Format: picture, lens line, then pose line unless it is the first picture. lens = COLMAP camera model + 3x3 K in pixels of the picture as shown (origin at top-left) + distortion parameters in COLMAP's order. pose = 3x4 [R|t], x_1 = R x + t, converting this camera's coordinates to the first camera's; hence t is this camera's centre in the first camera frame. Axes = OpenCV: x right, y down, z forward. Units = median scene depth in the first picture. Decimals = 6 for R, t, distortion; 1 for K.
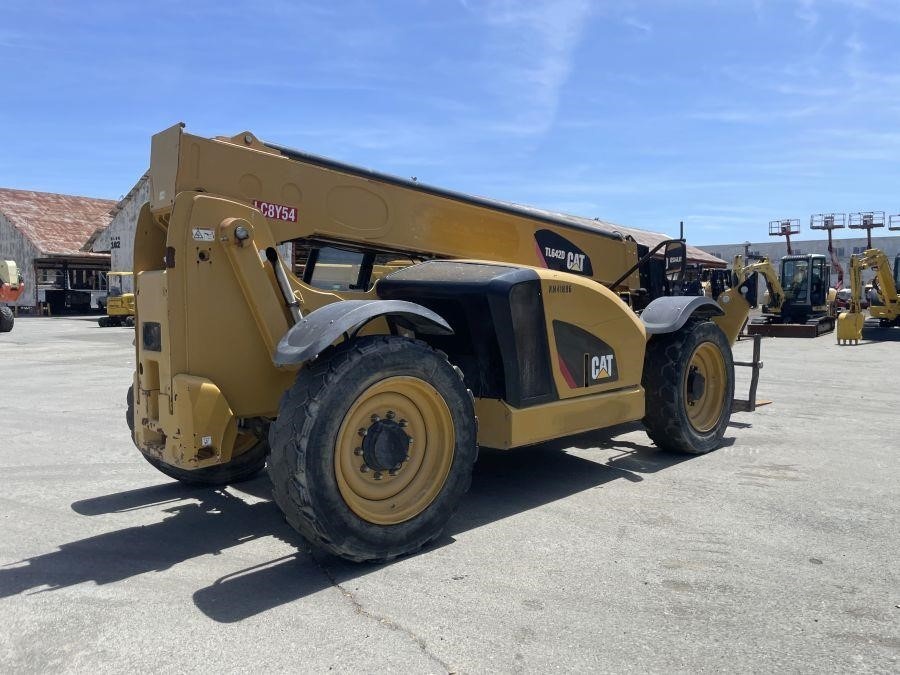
lens RADIAL K [[682.2, 0, 457.6], [0, 682.2, 337.5], [0, 0, 1]] dist [0.072261, -0.089487]
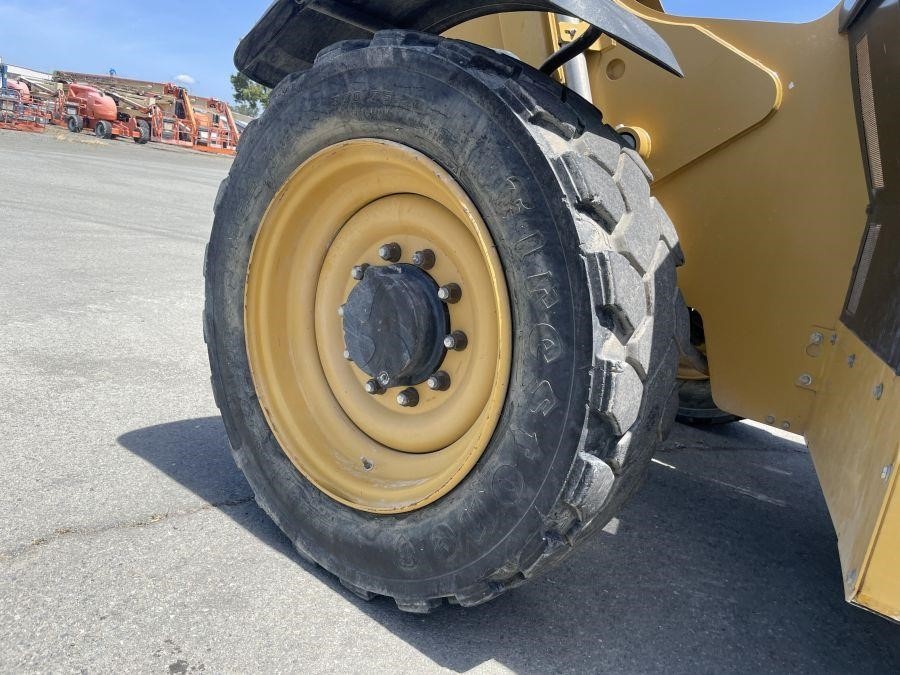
lens RADIAL K [[682.2, 0, 447.7], [0, 682.2, 335.3], [0, 0, 1]] dist [0.072261, -0.089487]
pose [[0.138068, 0.256780, -0.956557, 0.224687], [-0.210647, 0.951323, 0.224971, 0.048867], [0.967763, 0.170435, 0.185437, 0.722581]]
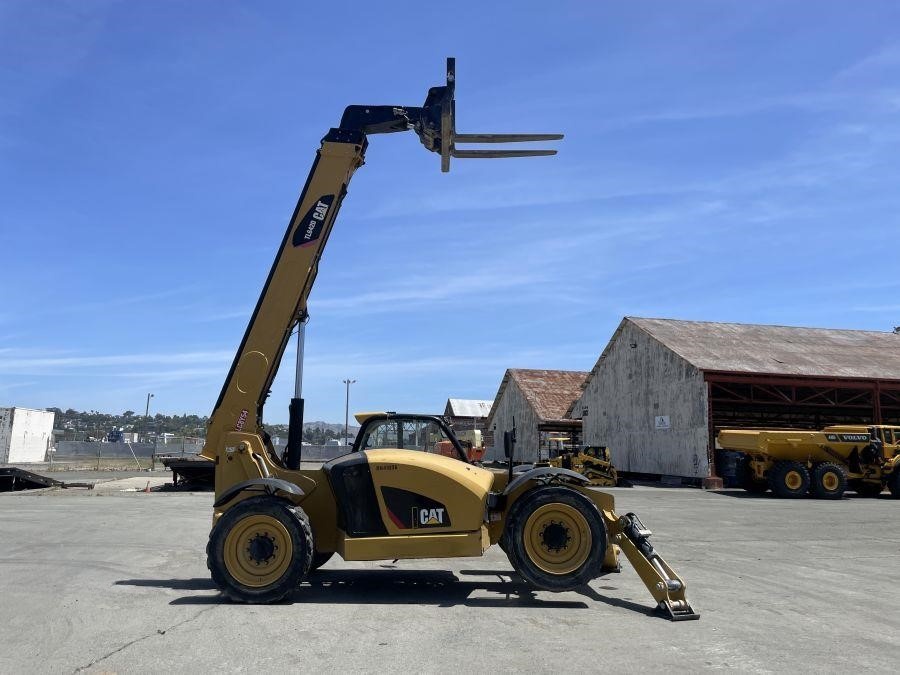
lens RADIAL K [[682.2, 0, 442.7], [0, 682.2, 336.2], [0, 0, 1]] dist [0.072261, -0.089487]
pose [[0.722302, -0.097236, -0.684708, 1.381177], [-0.062198, 0.976921, -0.204346, -0.062739], [0.688775, 0.190187, 0.699584, -0.173583]]
